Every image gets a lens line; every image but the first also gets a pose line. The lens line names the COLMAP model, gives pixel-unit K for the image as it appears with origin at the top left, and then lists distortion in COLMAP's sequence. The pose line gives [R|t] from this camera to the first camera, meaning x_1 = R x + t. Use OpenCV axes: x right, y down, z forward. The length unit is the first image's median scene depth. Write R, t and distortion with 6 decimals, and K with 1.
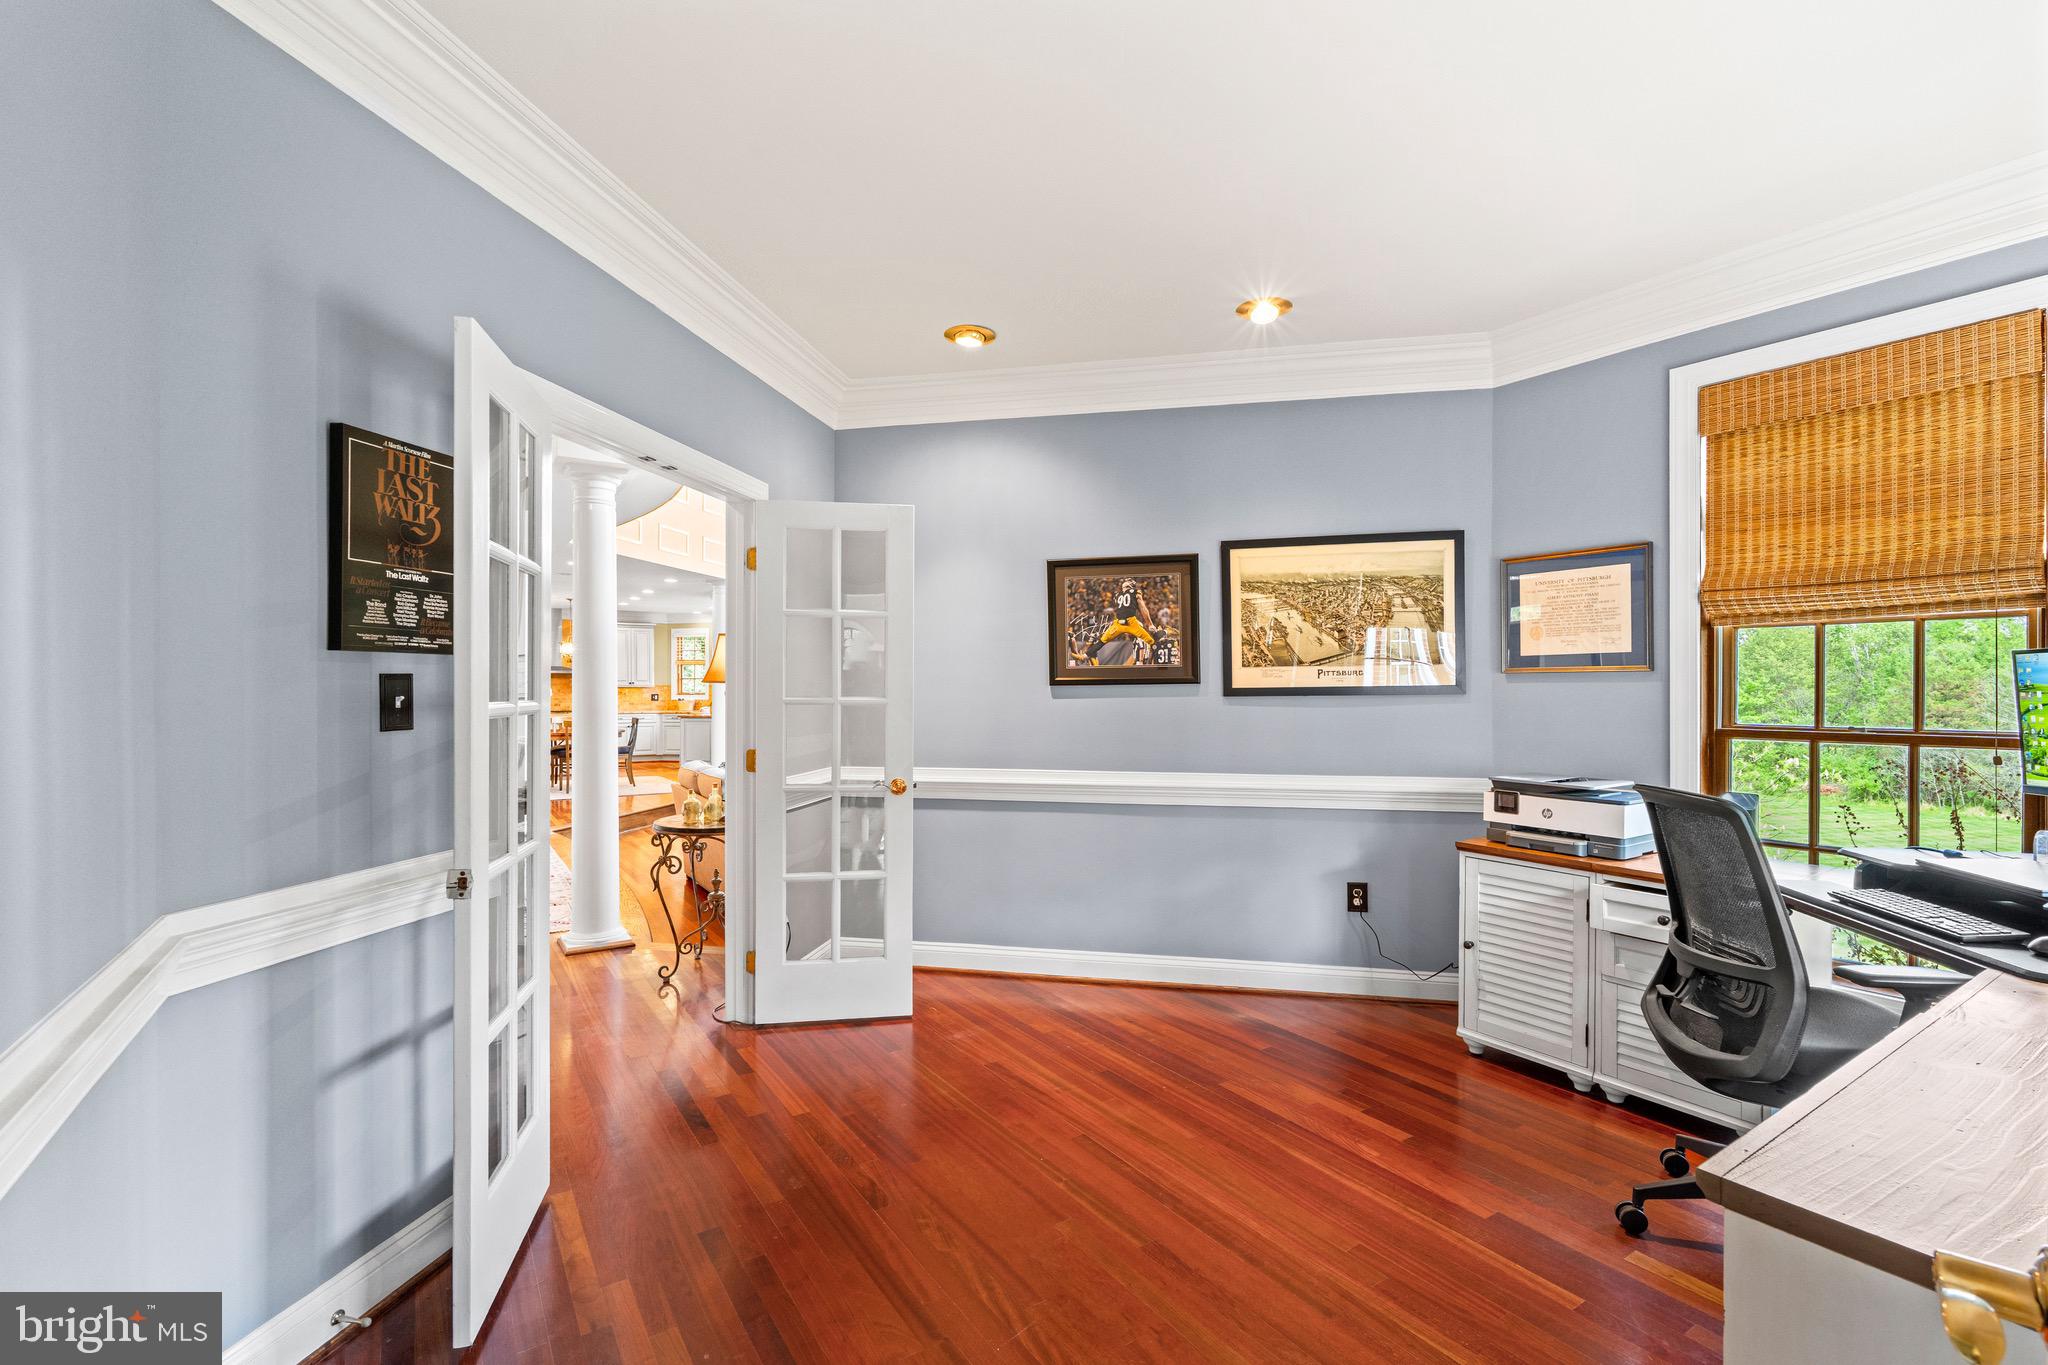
lens RADIAL K [[930.7, 0, 1013.7], [0, 930.7, 682.6], [0, 0, 1]] dist [-0.000181, 0.000007]
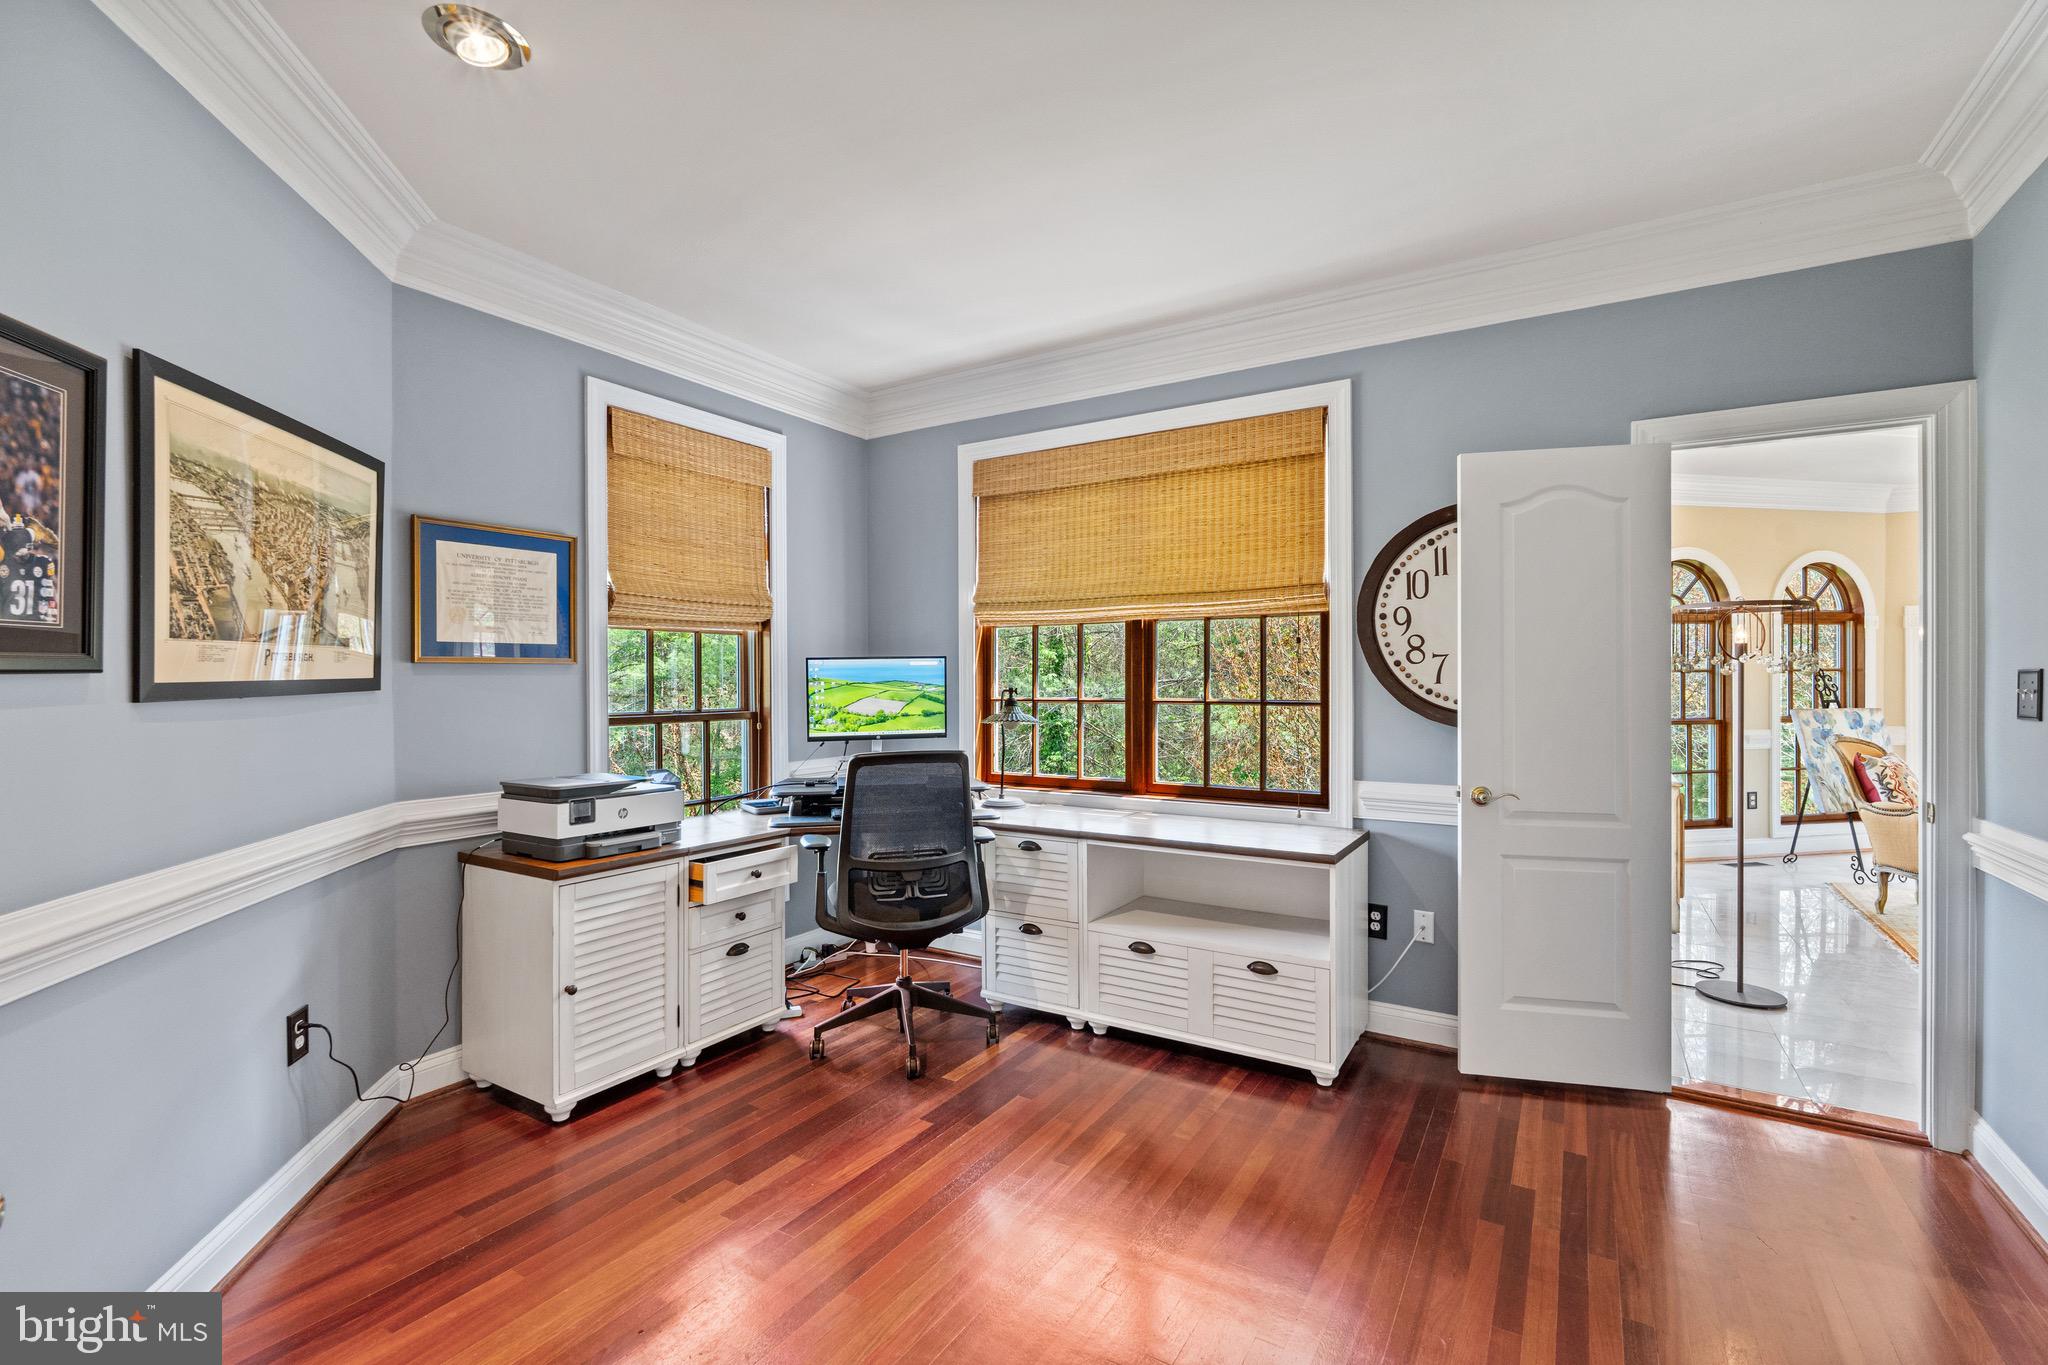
lens RADIAL K [[930.7, 0, 1013.7], [0, 930.7, 682.6], [0, 0, 1]] dist [-0.000181, 0.000007]
pose [[-0.432411, -0.001661, 0.901675, -0.363327], [-0.001214, 0.999998, 0.001260, 0.004577], [-0.901676, -0.000550, -0.432413, 0.843993]]
